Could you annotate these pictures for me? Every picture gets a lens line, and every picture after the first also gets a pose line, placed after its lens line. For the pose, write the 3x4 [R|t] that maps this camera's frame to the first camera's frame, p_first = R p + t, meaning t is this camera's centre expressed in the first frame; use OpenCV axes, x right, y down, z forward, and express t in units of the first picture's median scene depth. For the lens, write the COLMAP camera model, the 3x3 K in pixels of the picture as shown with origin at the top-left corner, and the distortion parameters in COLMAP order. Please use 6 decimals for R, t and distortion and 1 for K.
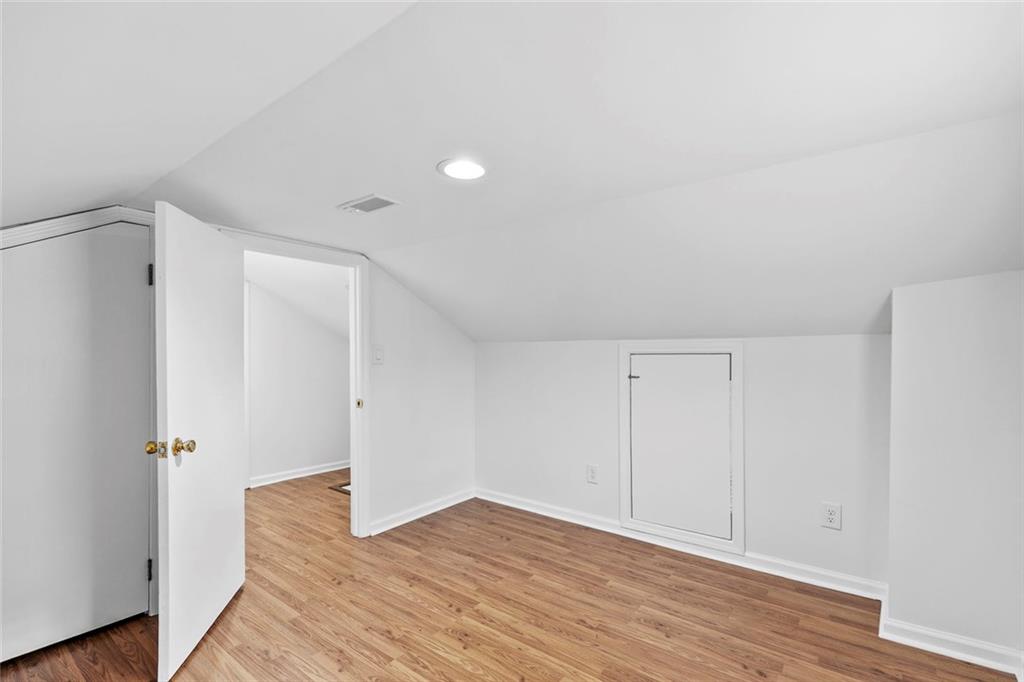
lens RADIAL K [[465.9, 0, 506.7], [0, 465.9, 338.1], [0, 0, 1]] dist [0.002037, -0.000164]
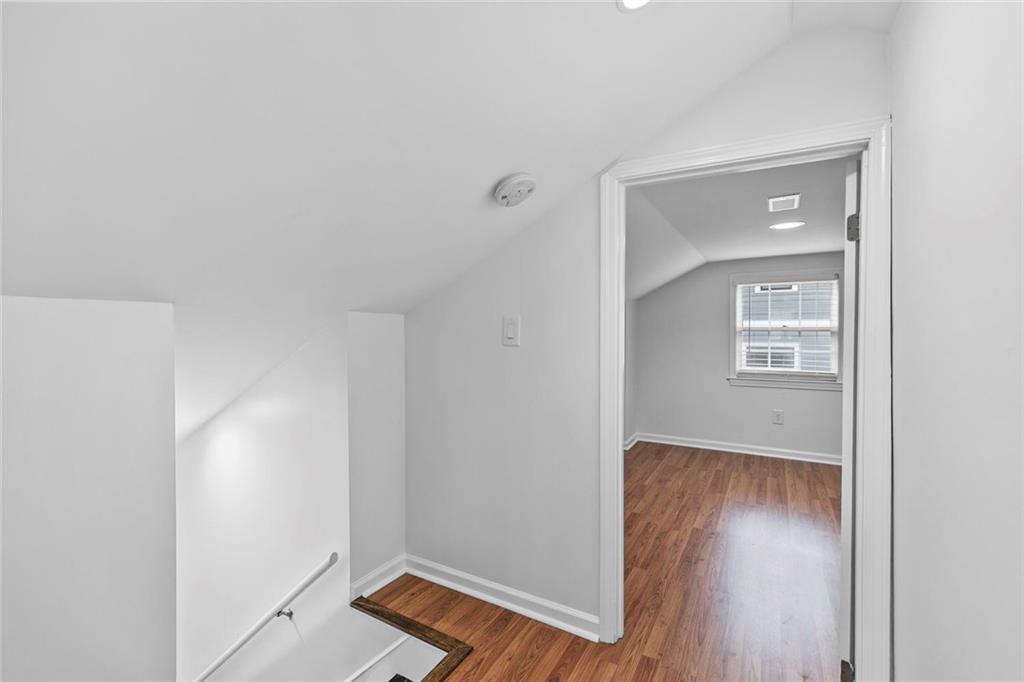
lens RADIAL K [[465.9, 0, 506.7], [0, 465.9, 338.1], [0, 0, 1]] dist [0.002037, -0.000164]
pose [[-0.145951, -0.012238, 0.989216, -1.205556], [-0.008319, 0.999903, 0.011143, 0.051811], [-0.989257, -0.006603, -0.146039, 1.671301]]
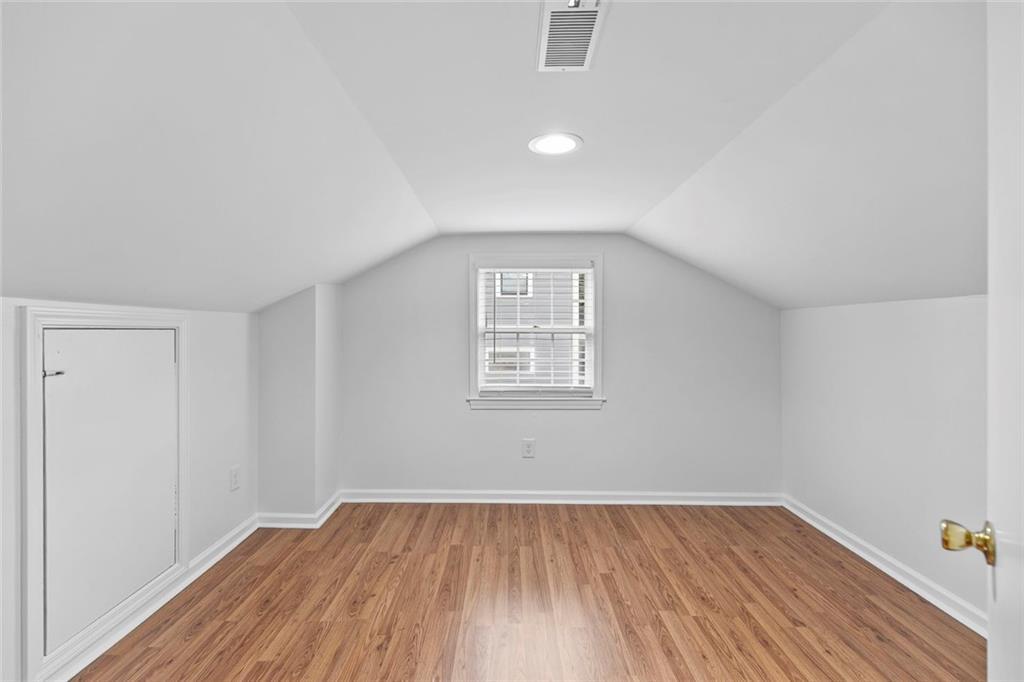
lens RADIAL K [[465.9, 0, 506.7], [0, 465.9, 338.1], [0, 0, 1]] dist [0.002037, -0.000164]
pose [[-0.615208, 0.000392, 0.788365, -0.577060], [-0.007376, 0.999953, -0.006254, 0.059291], [-0.788330, -0.009663, -0.615177, 1.232279]]
